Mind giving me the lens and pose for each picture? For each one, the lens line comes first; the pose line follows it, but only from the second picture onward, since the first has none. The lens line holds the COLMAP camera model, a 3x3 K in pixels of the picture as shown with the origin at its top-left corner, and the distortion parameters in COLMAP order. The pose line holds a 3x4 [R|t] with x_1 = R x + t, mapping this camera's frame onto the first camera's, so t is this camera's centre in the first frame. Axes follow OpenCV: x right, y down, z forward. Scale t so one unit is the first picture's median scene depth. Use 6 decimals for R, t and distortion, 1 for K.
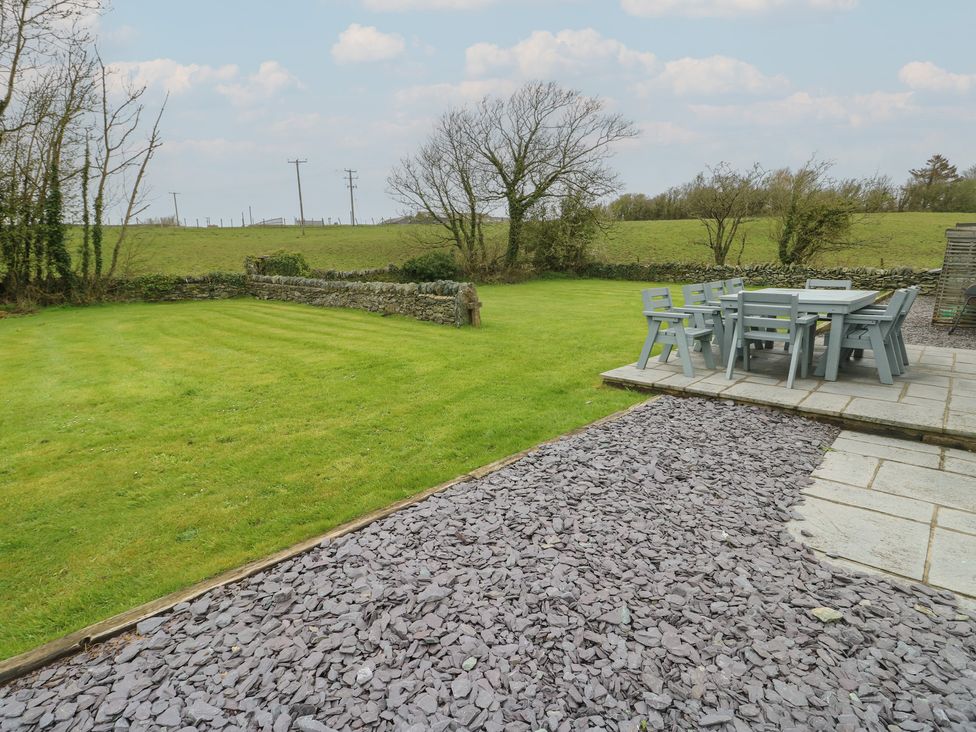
lens RADIAL K [[527.1, 0, 492.9], [0, 527.1, 365.6], [0, 0, 1]] dist [-0.004782, -0.006007]
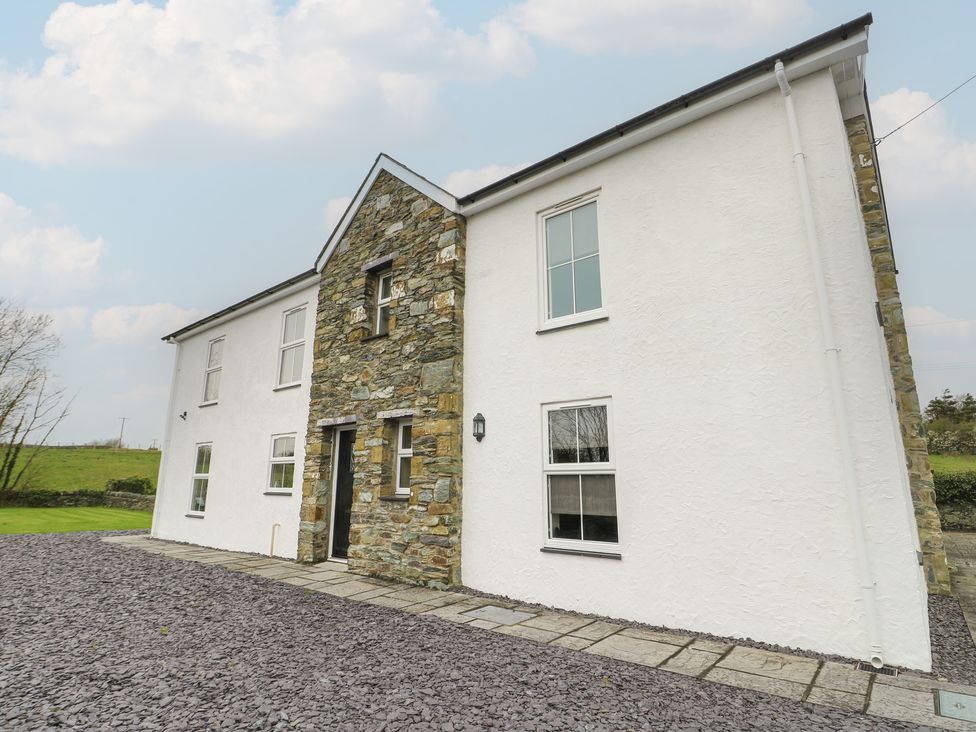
lens RADIAL K [[527.1, 0, 484.5], [0, 527.1, 361.6], [0, 0, 1]] dist [-0.004782, -0.006007]
pose [[0.997773, 0.030942, 0.059091, 0.597533], [-0.003408, 0.908390, -0.418110, 0.135618], [-0.066615, 0.416978, 0.906472, -0.698403]]
